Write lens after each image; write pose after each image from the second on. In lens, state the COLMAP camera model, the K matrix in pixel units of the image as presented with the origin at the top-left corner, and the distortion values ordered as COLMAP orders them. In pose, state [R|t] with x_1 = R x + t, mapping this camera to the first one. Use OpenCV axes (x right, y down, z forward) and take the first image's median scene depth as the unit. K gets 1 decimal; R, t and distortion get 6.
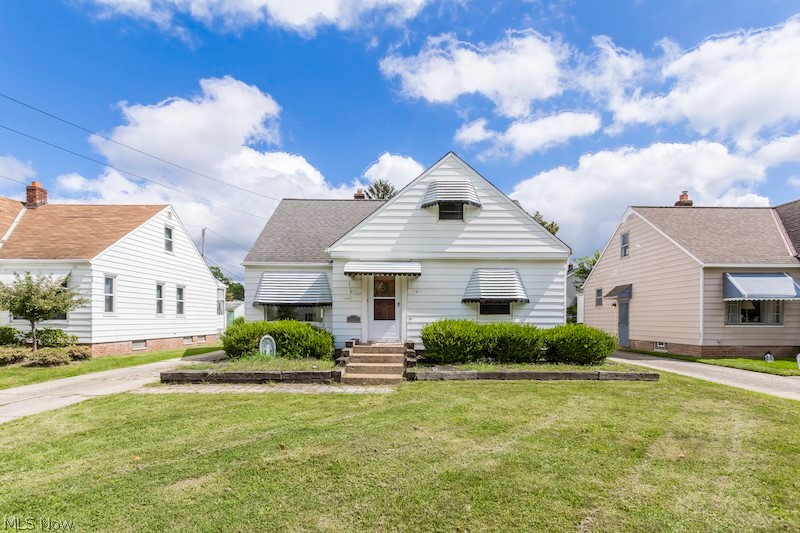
lens RADIAL K [[401.7, 0, 398.0], [0, 401.7, 318.8], [0, 0, 1]] dist [-0.002592, 0.000474]
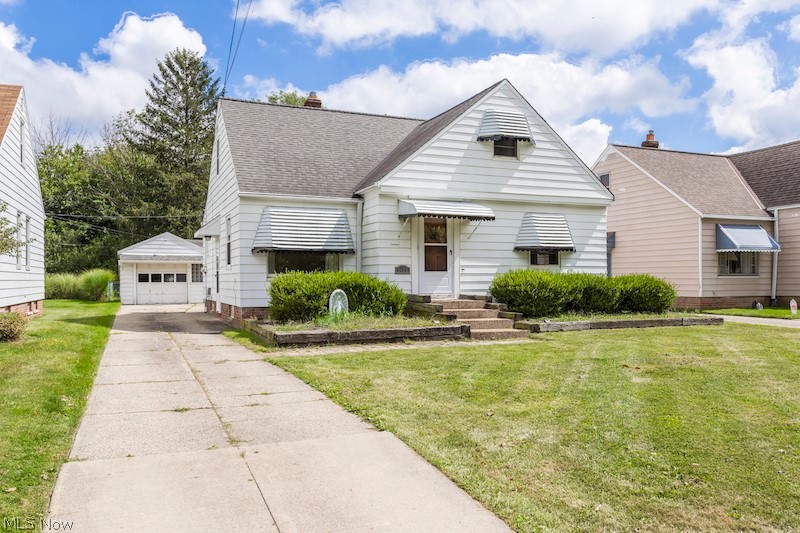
lens RADIAL K [[649.8, 0, 399.9], [0, 649.8, 270.0], [0, 0, 1]] dist [0.017192, -0.009593]
pose [[0.919307, -0.000813, 0.393540, -0.631990], [0.004985, 0.999942, -0.009580, 0.013630], [-0.393509, 0.010769, 0.919257, -0.208547]]
